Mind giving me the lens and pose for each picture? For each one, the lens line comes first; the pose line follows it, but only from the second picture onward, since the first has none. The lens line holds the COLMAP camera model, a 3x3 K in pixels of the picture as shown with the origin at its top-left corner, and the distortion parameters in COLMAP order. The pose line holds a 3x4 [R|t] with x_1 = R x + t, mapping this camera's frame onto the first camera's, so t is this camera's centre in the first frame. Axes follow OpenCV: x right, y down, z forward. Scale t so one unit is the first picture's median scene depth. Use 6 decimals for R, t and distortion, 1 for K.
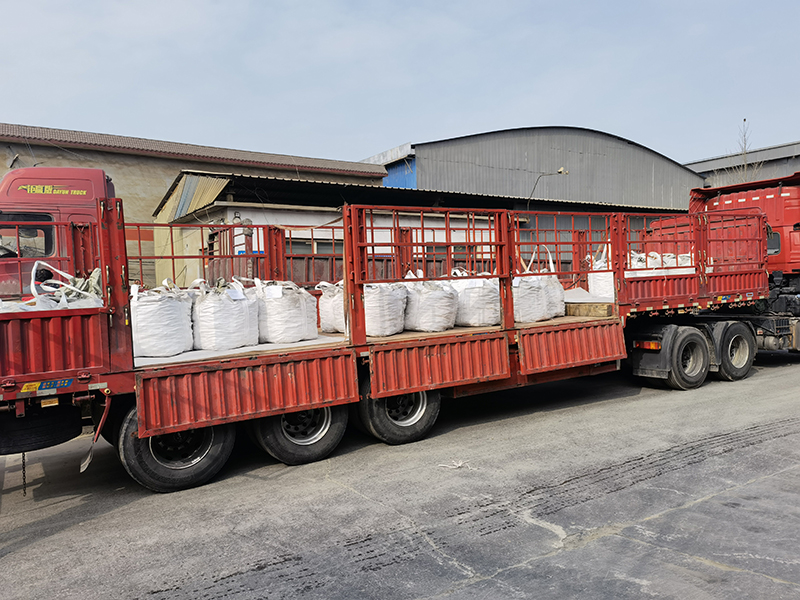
lens RADIAL K [[618.4, 0, 400.0], [0, 618.4, 300.0], [0, 0, 1]] dist [0.116782, -0.130526]
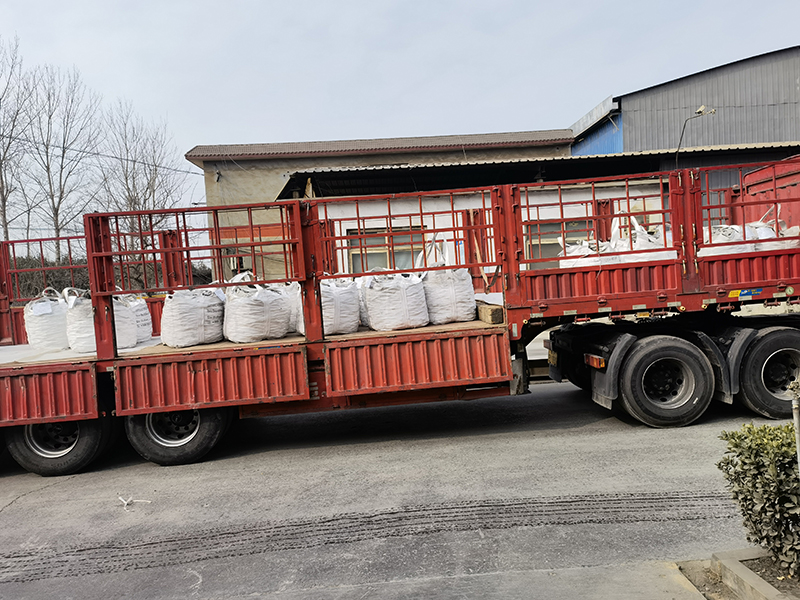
lens RADIAL K [[618.4, 0, 400.0], [0, 618.4, 300.0], [0, 0, 1]] dist [0.116782, -0.130526]
pose [[0.874497, -0.004845, -0.485007, 0.692580], [0.022319, 0.999293, 0.030260, -0.032317], [0.484518, -0.037287, 0.873987, 0.328474]]
